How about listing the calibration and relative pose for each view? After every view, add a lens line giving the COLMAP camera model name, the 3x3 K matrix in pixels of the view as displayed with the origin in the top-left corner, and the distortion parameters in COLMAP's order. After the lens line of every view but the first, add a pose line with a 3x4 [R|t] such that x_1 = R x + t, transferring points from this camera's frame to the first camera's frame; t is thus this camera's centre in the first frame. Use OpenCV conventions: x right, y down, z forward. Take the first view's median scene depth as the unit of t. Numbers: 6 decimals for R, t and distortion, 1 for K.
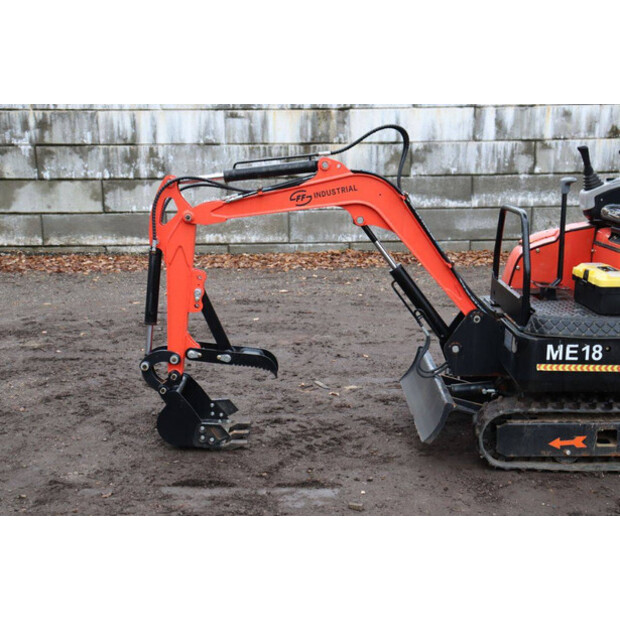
lens RADIAL K [[861.5, 0, 310.0], [0, 861.5, 310.0], [0, 0, 1]] dist [0.032547, 0.309413]
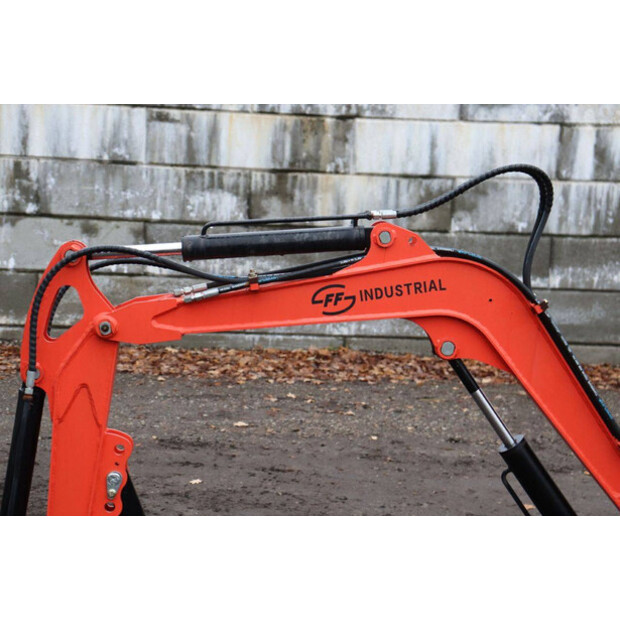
lens RADIAL K [[1301.0, 0, 310.0], [0, 1301.0, 310.0], [0, 0, 1]] dist [0.357891, 0.162462]
pose [[0.997708, 0.047400, 0.048295, -0.030792], [-0.043532, 0.995985, -0.078226, -0.032305], [-0.051809, 0.075944, 0.995765, 0.122805]]
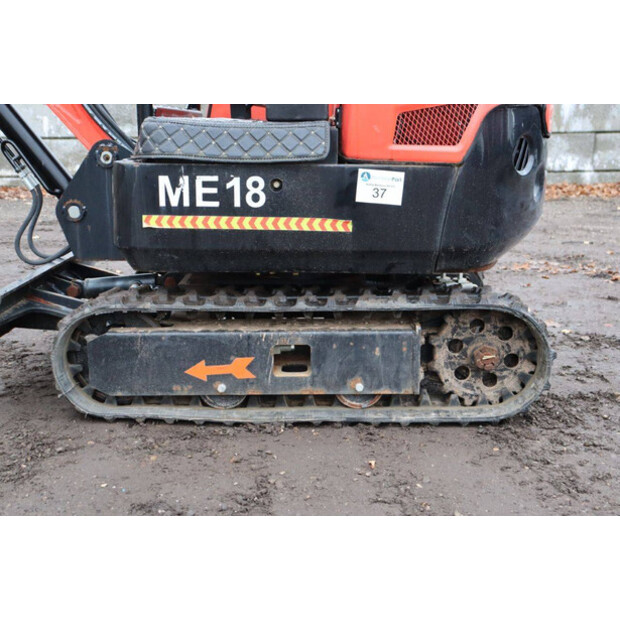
lens RADIAL K [[809.6, 0, 310.0], [0, 809.6, 310.0], [0, 0, 1]] dist [-0.011664, 0.334008]
pose [[0.999757, 0.005258, -0.021418, 0.175590], [-0.004768, 0.999728, 0.022847, 0.050684], [0.021532, -0.022739, 0.999510, 0.244194]]
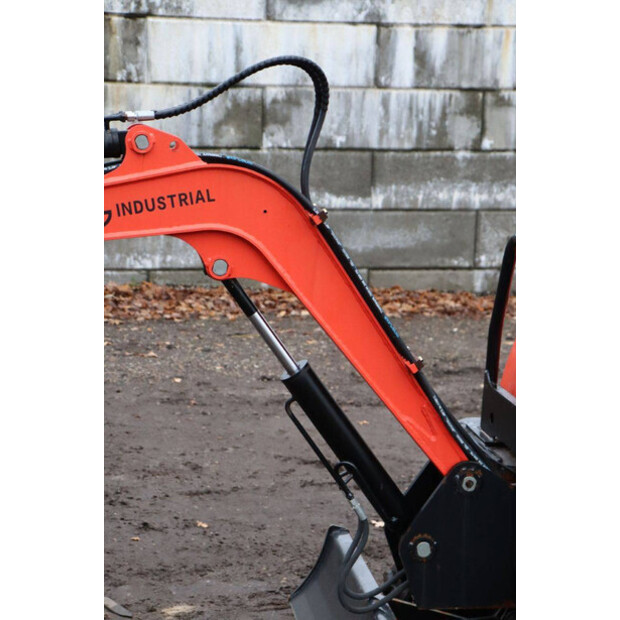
lens RADIAL K [[1452.8, 0, 311.8], [0, 1452.8, 319.8], [0, 0, 1]] dist [0.381664, 0.633535]
pose [[0.985038, 0.005229, 0.172257, -0.012925], [-0.000193, 0.999572, -0.029238, -0.027992], [-0.172336, 0.028768, 0.984618, 0.125348]]
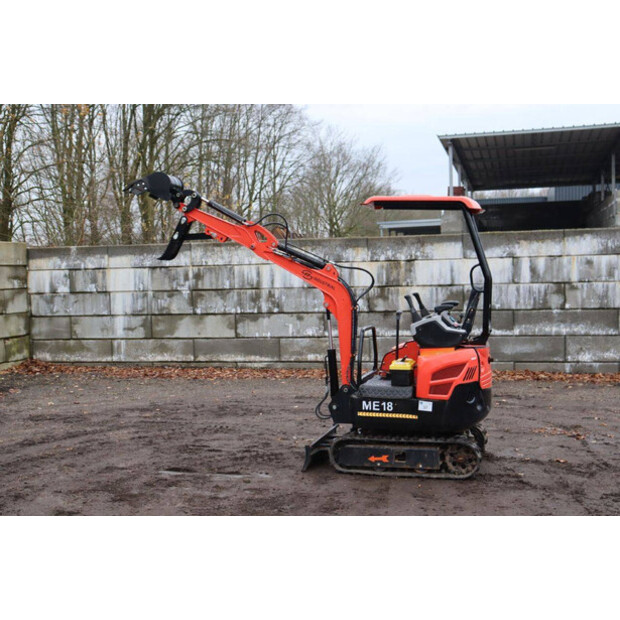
lens RADIAL K [[865.7, 0, 310.0], [0, 865.7, 310.0], [0, 0, 1]] dist [0.039793, 0.130091]
pose [[0.966160, -0.002132, -0.257933, 0.298523], [-0.038119, 0.987806, -0.150951, 0.060634], [0.255110, 0.155675, 0.954298, -0.371226]]
